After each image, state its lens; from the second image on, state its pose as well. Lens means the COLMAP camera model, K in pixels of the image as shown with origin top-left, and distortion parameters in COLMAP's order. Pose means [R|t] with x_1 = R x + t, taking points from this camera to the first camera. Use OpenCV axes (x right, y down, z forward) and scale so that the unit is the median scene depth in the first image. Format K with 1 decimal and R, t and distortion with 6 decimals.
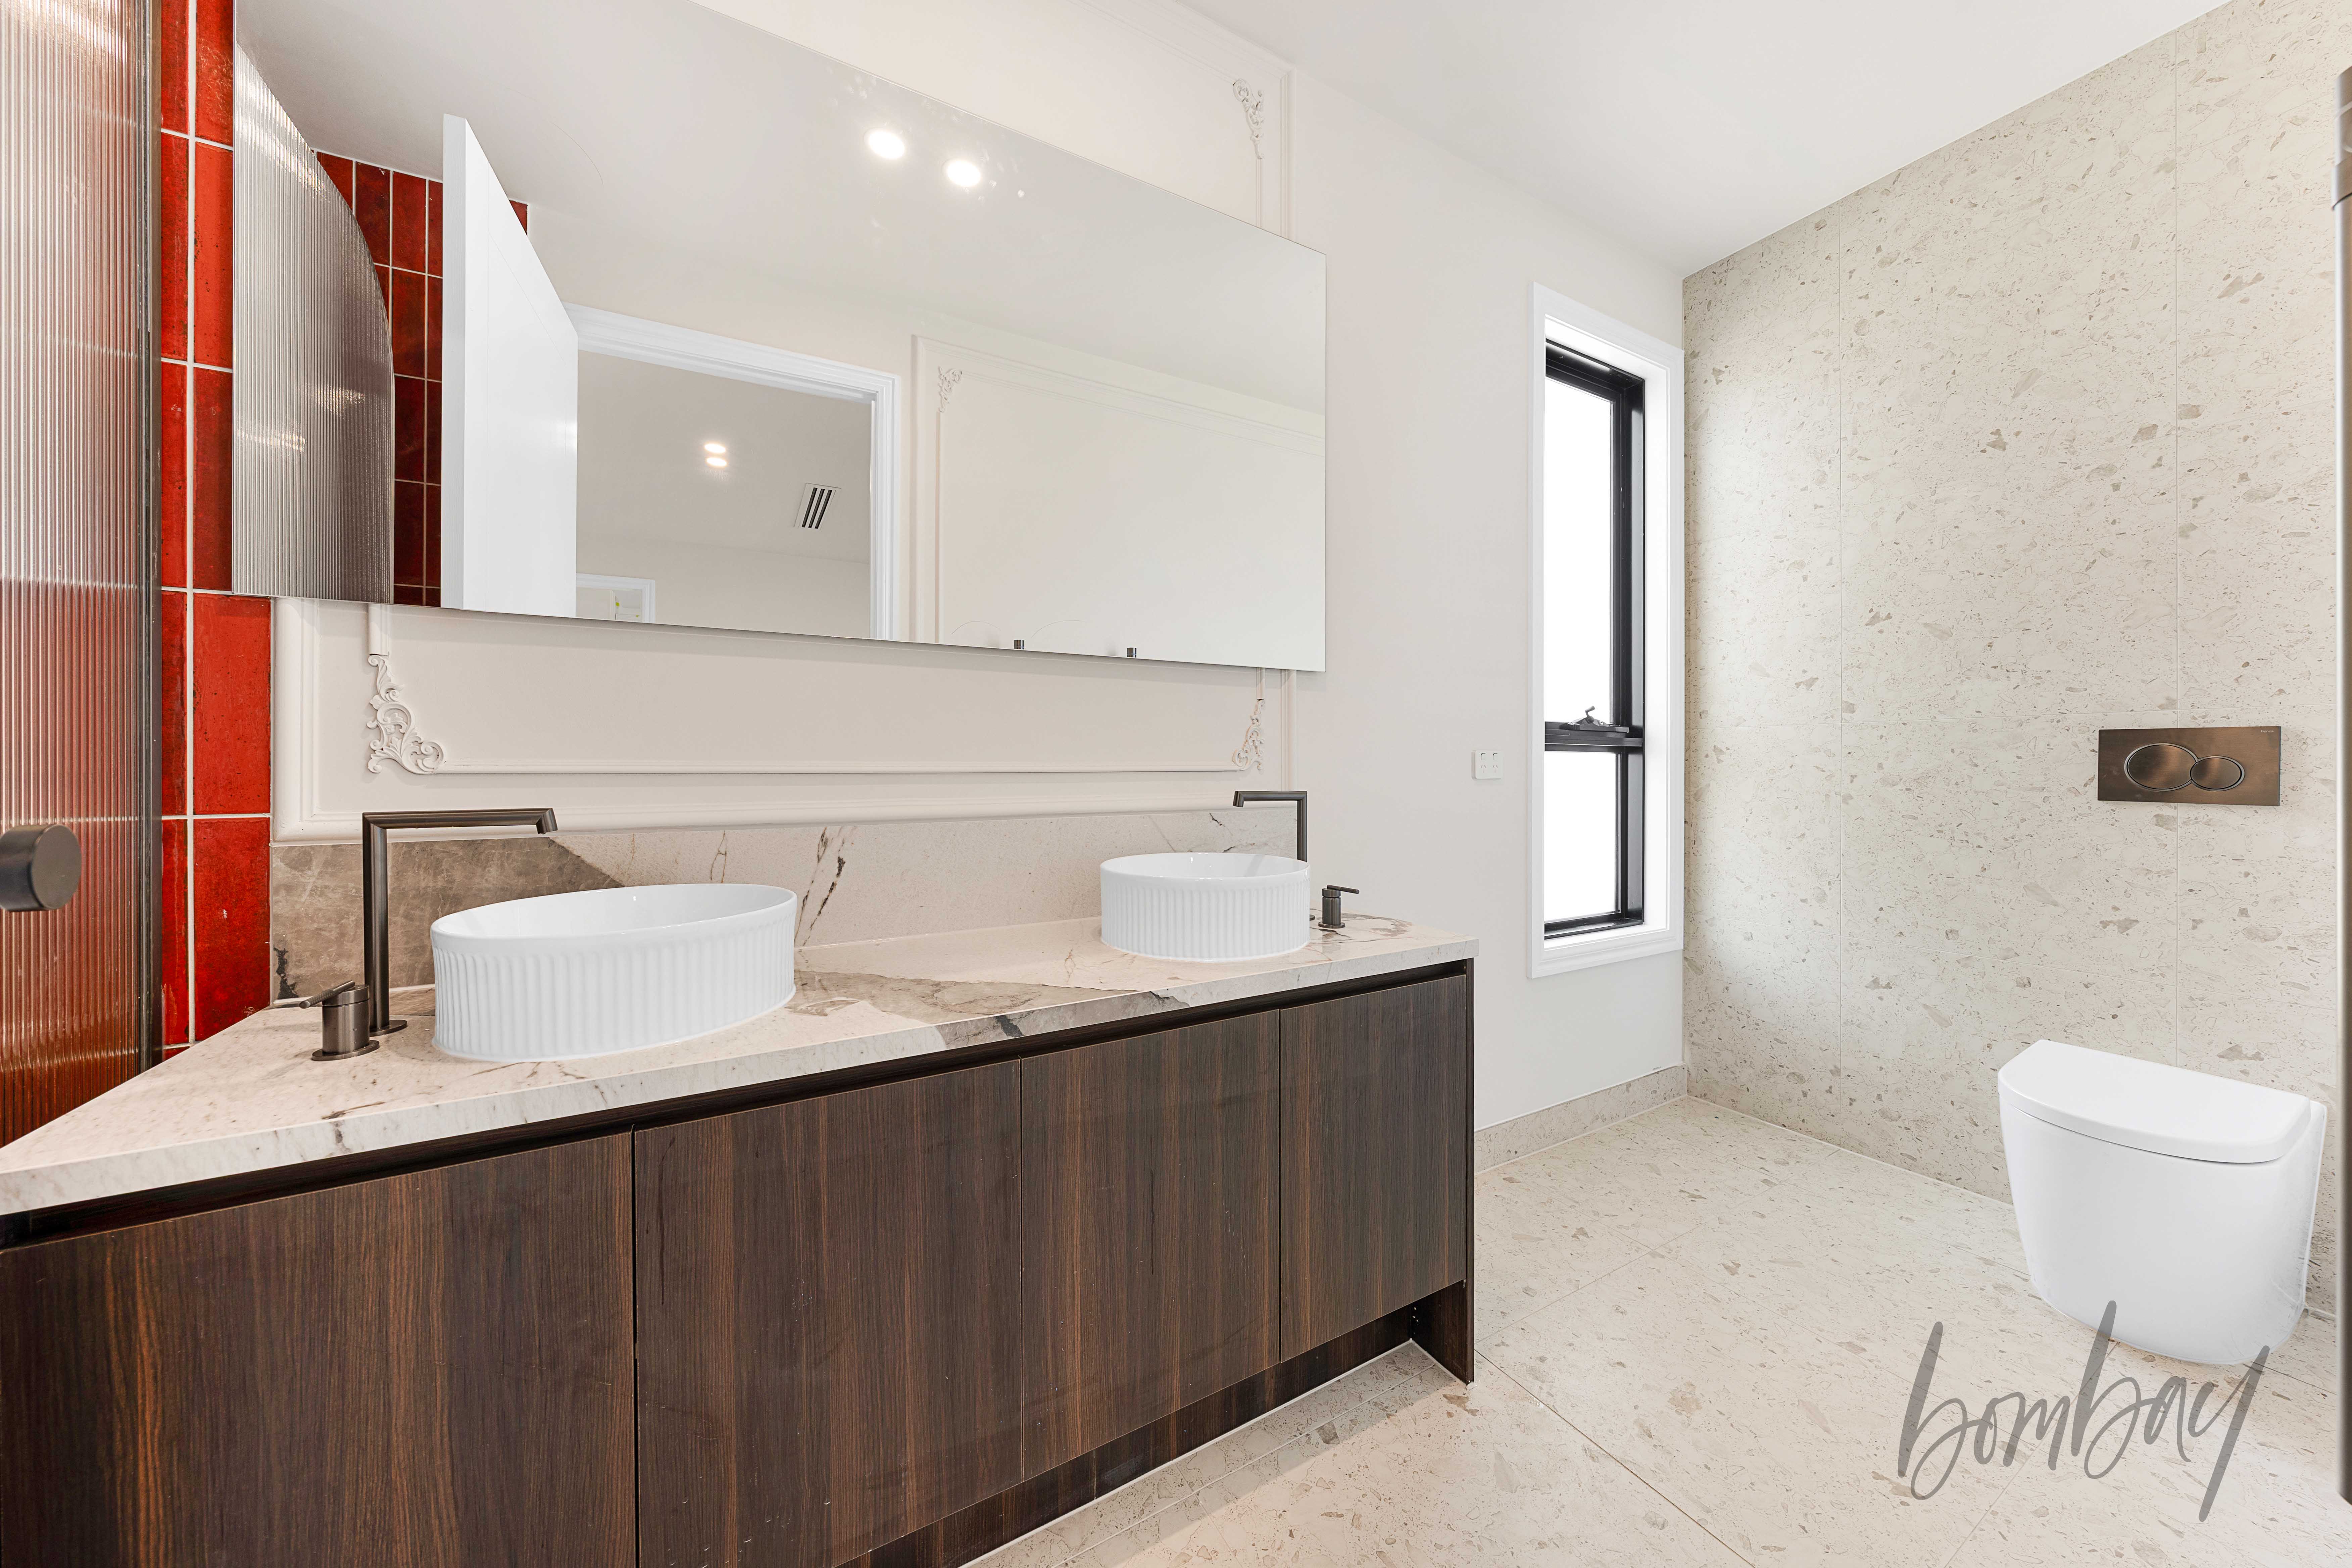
lens RADIAL K [[808.1, 0, 1176.3], [0, 808.1, 779.3], [0, 0, 1]] dist [-0.001535, -0.000043]
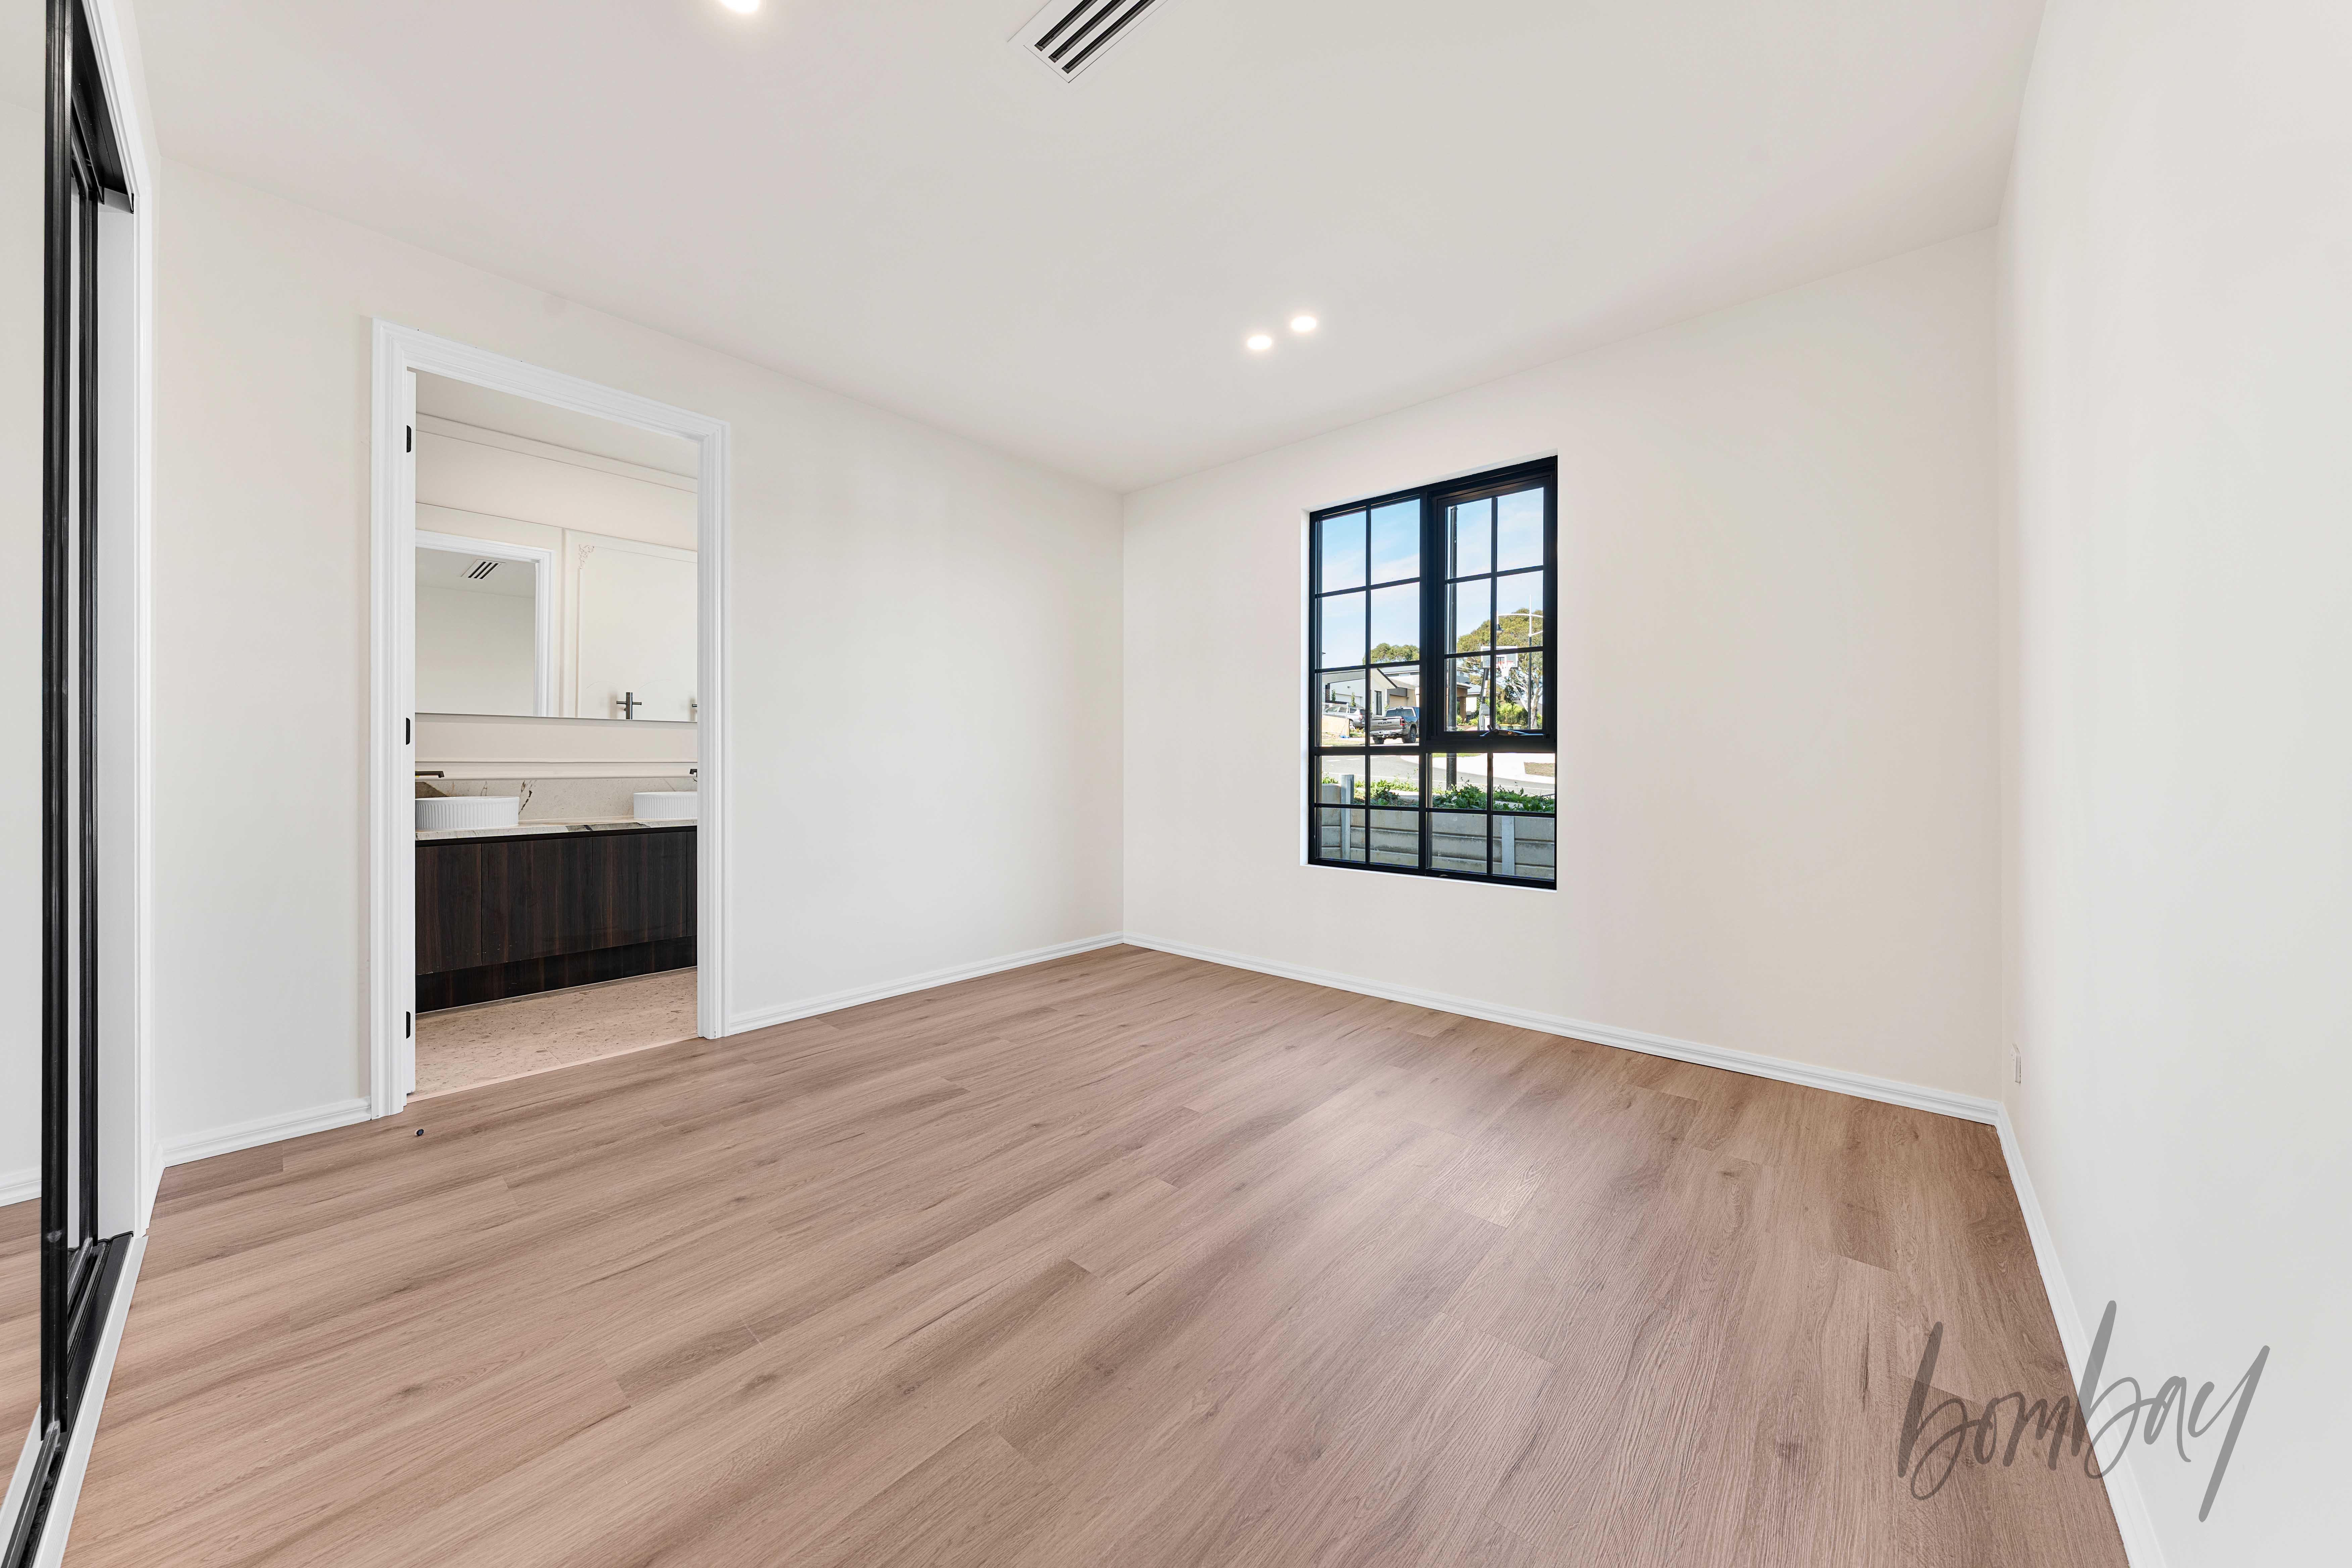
lens RADIAL K [[808.1, 0, 1178.1], [0, 808.1, 765.4], [0, 0, 1]] dist [-0.001535, -0.000043]
pose [[0.944868, 0.003907, 0.327428, 1.204375], [-0.001896, 0.999977, -0.006461, 0.027277], [-0.327446, 0.005484, 0.944854, -3.611558]]
